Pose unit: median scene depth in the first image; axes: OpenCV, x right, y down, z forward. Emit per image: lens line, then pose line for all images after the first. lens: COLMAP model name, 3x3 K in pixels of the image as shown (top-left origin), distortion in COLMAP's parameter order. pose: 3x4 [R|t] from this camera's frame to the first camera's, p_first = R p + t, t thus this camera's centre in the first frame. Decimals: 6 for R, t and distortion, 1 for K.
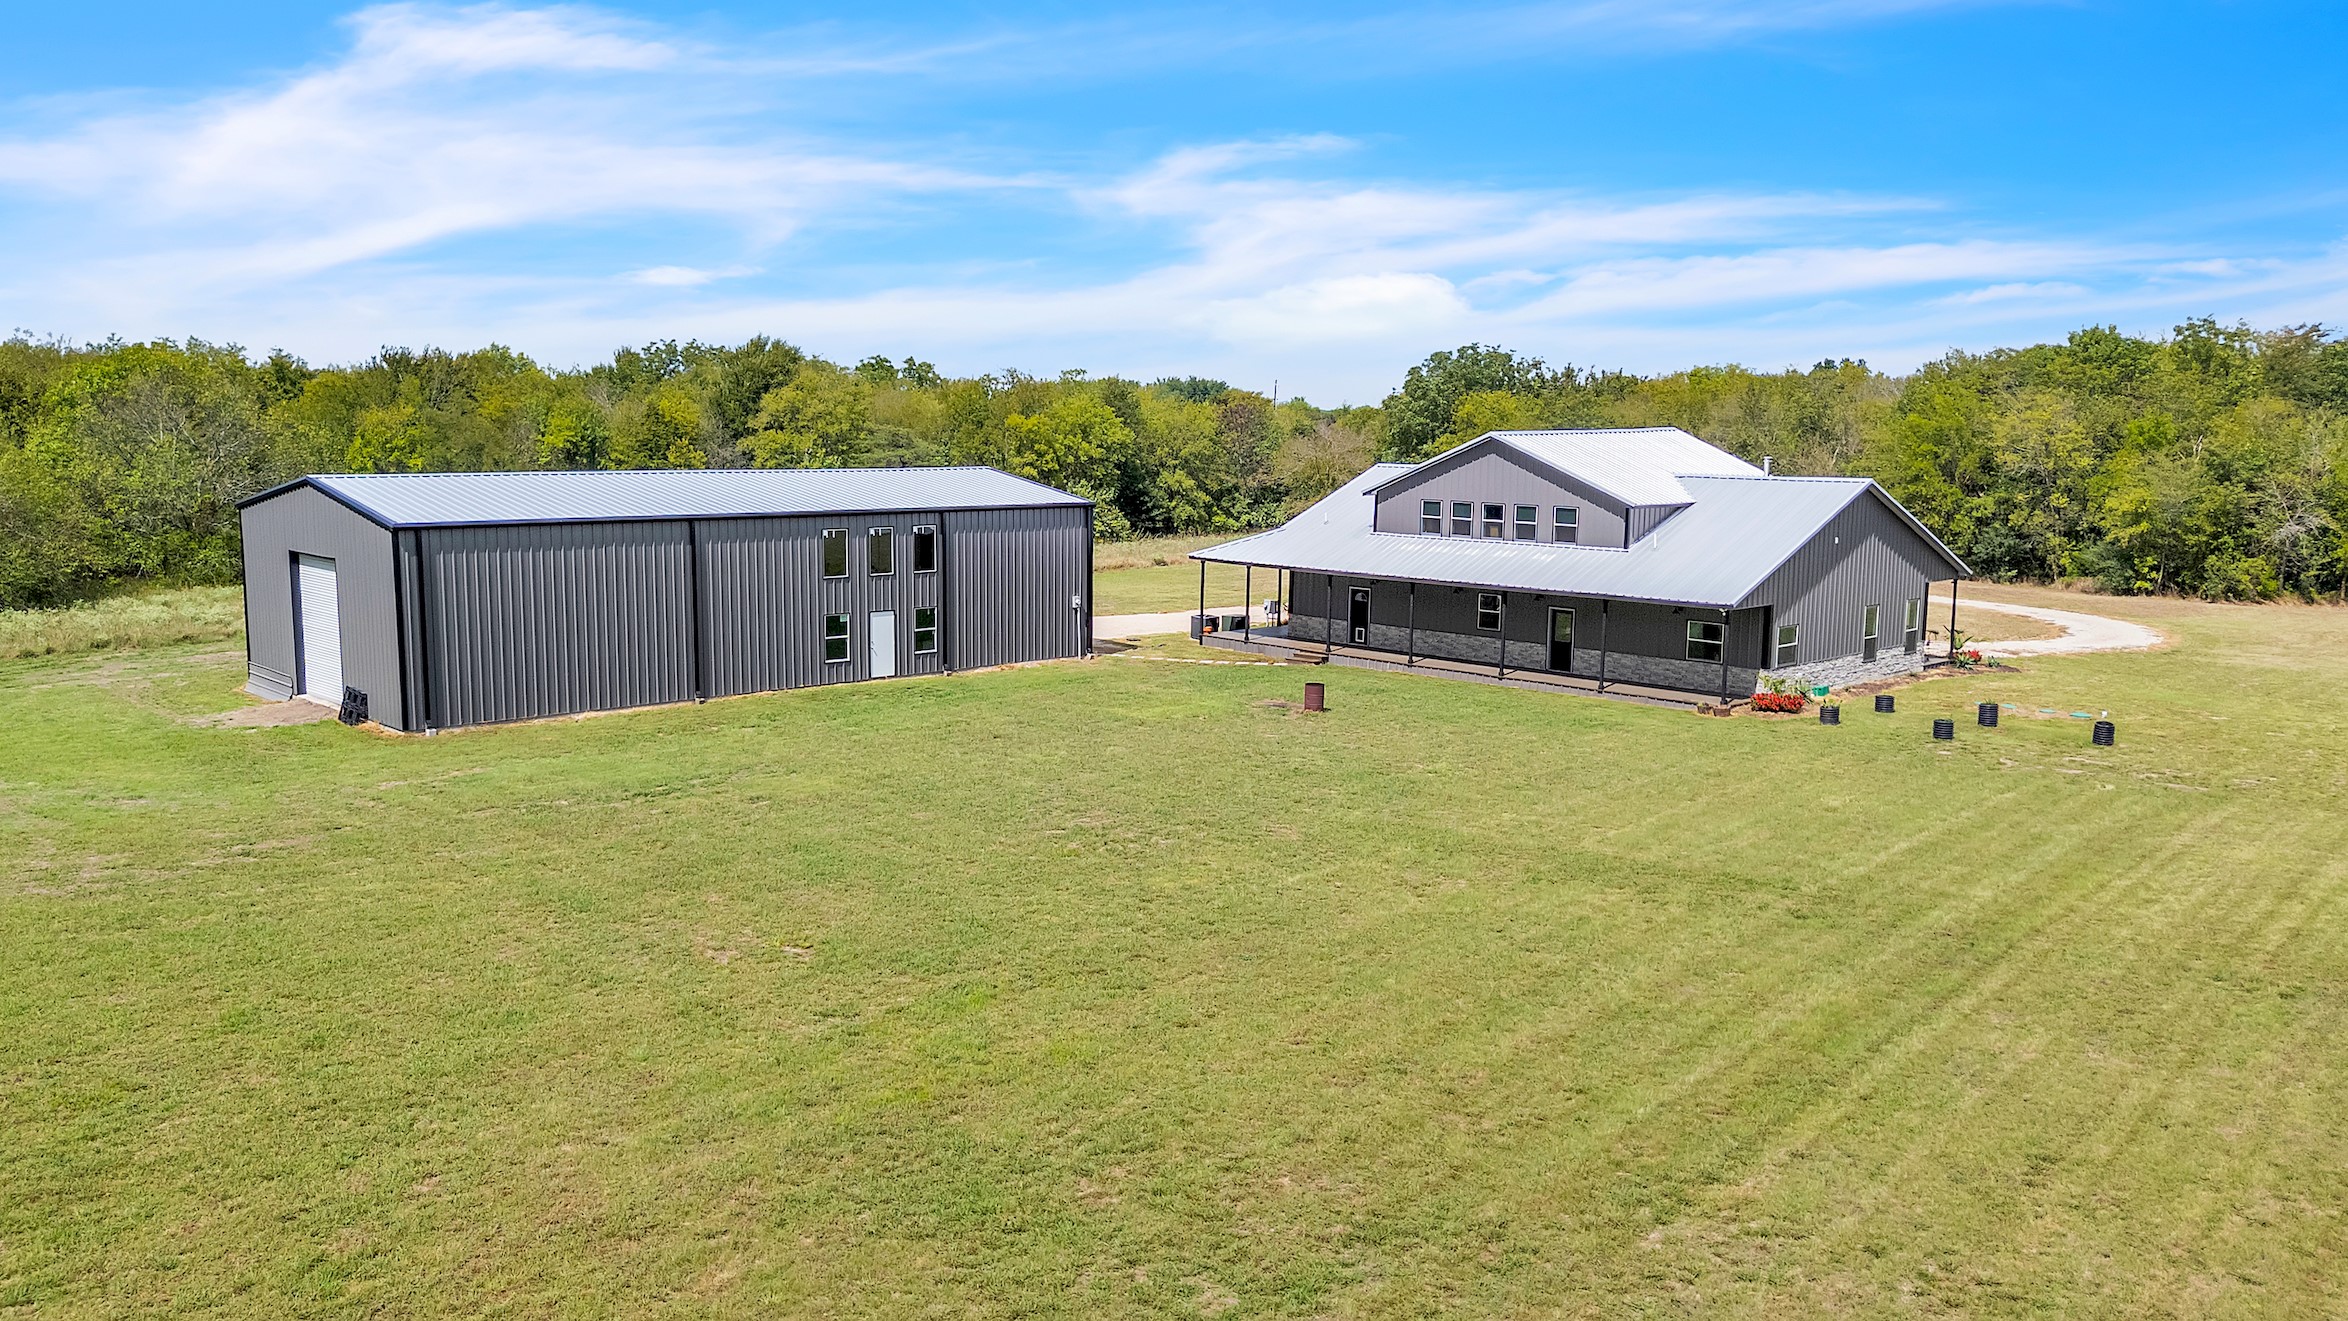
lens RADIAL K [[1809.3, 0, 1174.0], [0, 1809.3, 660.5], [0, 0, 1]] dist [0.033639, -0.005071]
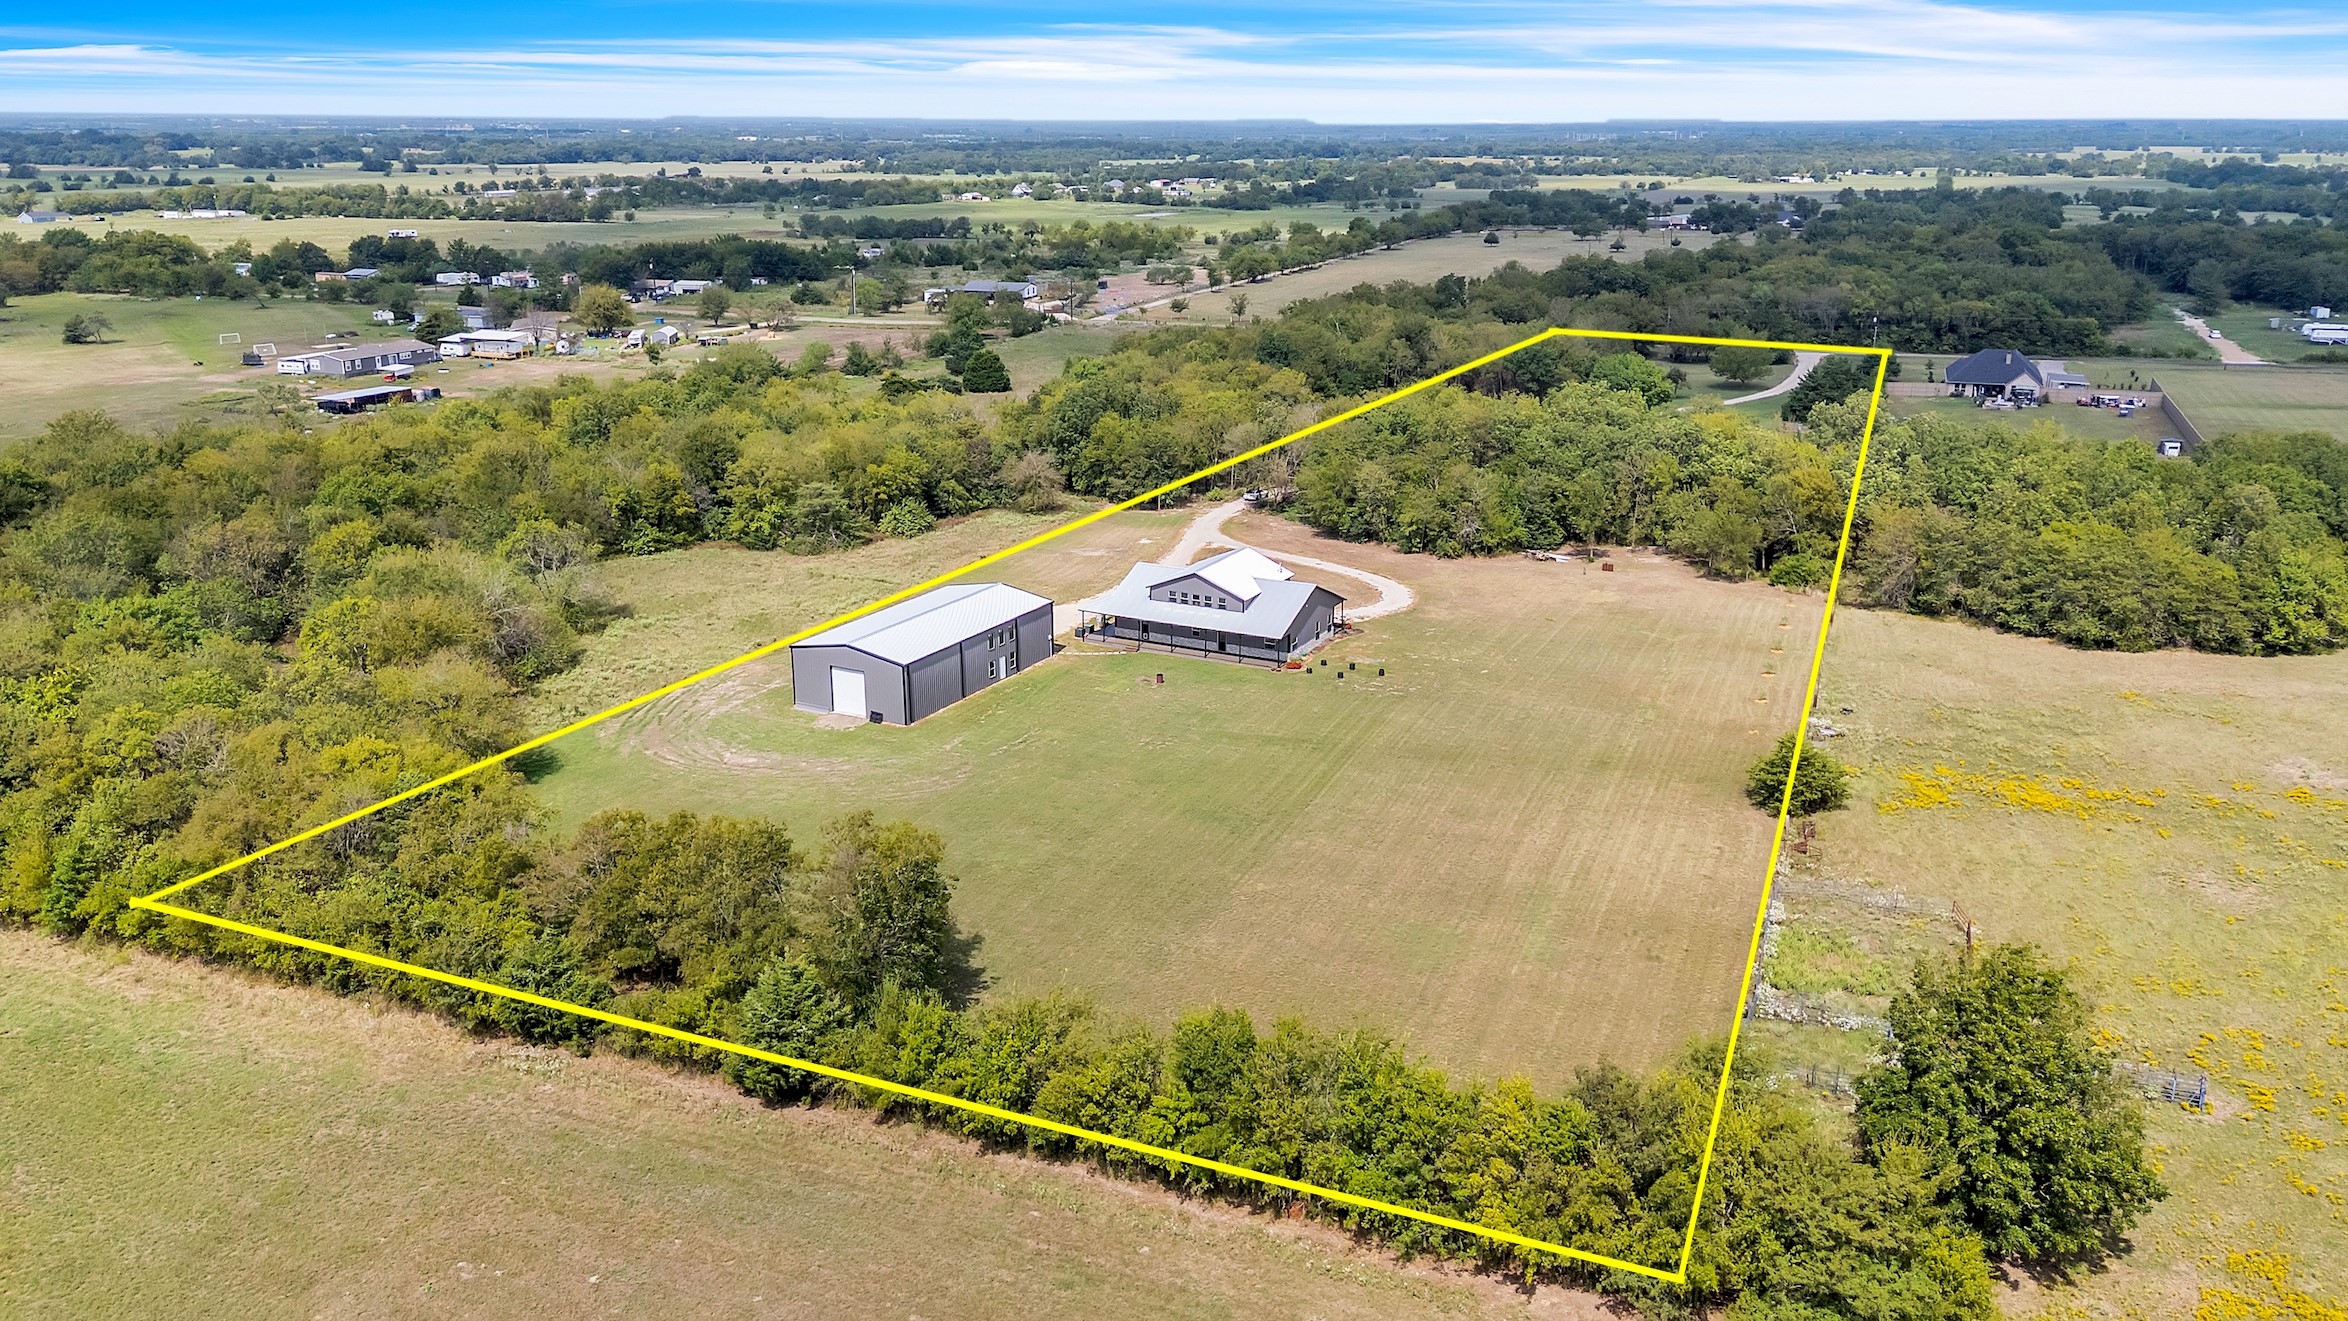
lens RADIAL K [[1809.3, 0, 1174.0], [0, 1809.3, 660.5], [0, 0, 1]] dist [0.033639, -0.005071]
pose [[0.951151, -0.101820, 0.291454, -0.736297], [0.053614, 0.984181, 0.168856, -0.489461], [-0.304037, -0.144982, 0.941564, -1.793336]]
